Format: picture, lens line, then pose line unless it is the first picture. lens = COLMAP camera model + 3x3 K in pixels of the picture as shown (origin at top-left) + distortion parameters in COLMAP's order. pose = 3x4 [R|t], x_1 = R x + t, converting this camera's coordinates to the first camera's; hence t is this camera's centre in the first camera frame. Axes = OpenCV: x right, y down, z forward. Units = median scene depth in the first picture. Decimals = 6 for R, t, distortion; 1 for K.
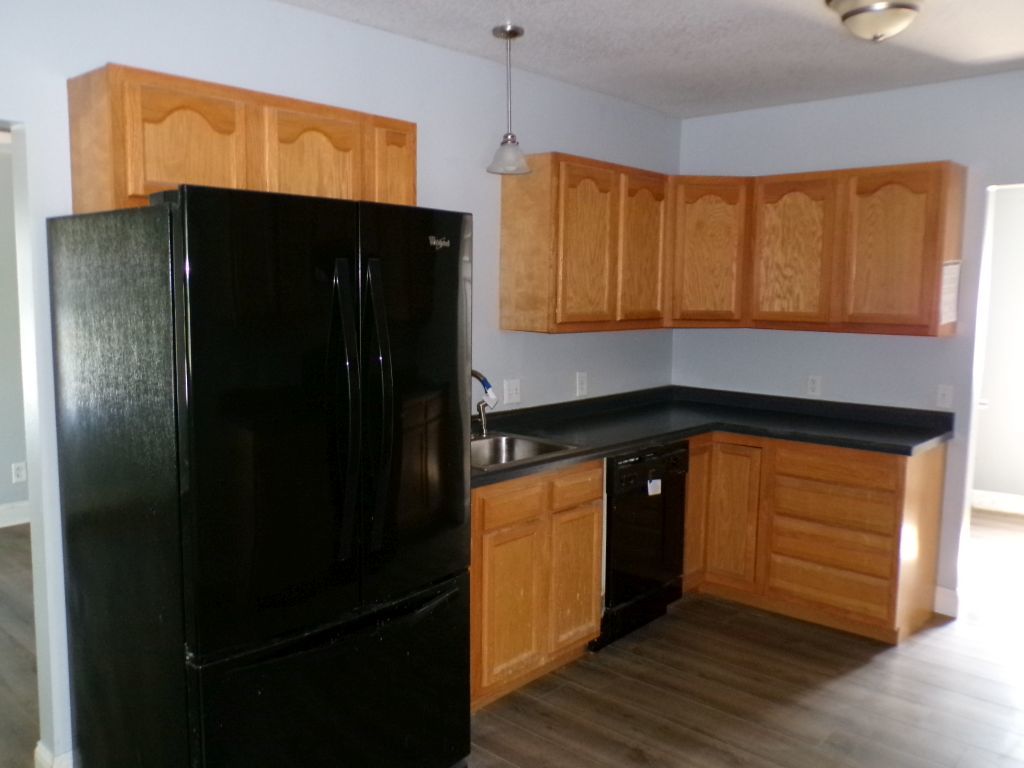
lens RADIAL K [[829.1, 0, 507.7], [0, 829.1, 379.6], [0, 0, 1]] dist [-0.034139, 0.012808]
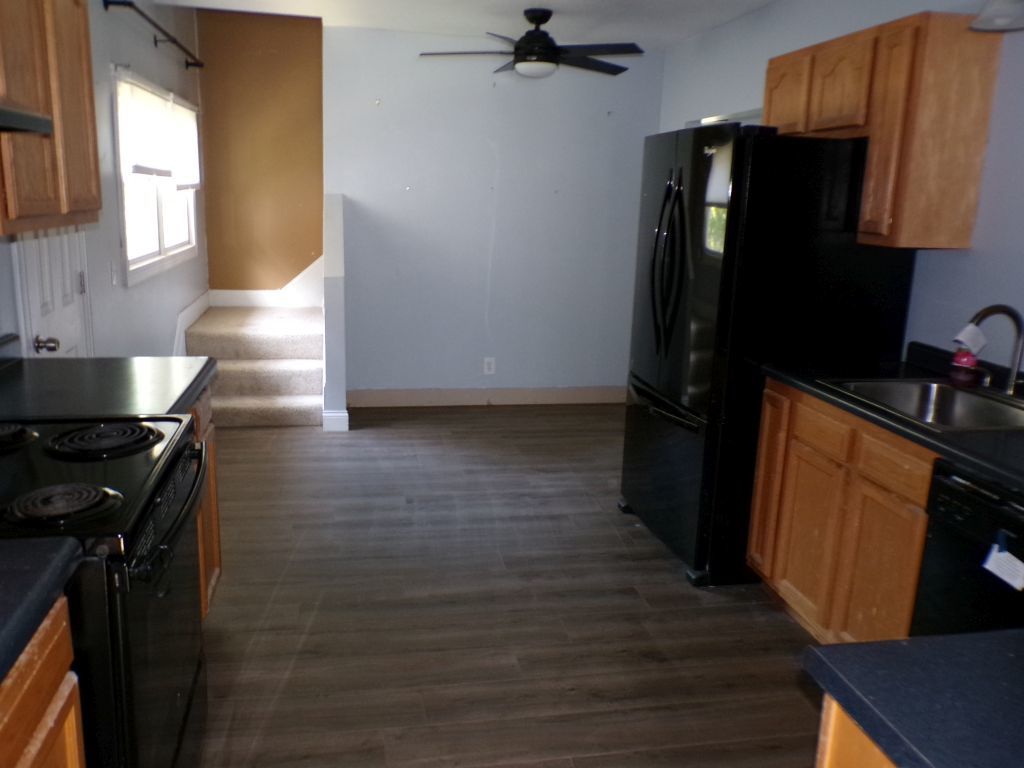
lens RADIAL K [[829.1, 0, 510.5], [0, 829.1, 384.4], [0, 0, 1]] dist [-0.034139, 0.012808]
pose [[-0.567720, 0.158364, -0.807846, 0.860275], [-0.140031, 0.948444, 0.284333, -0.099632], [0.811224, 0.274545, -0.516275, 1.088861]]
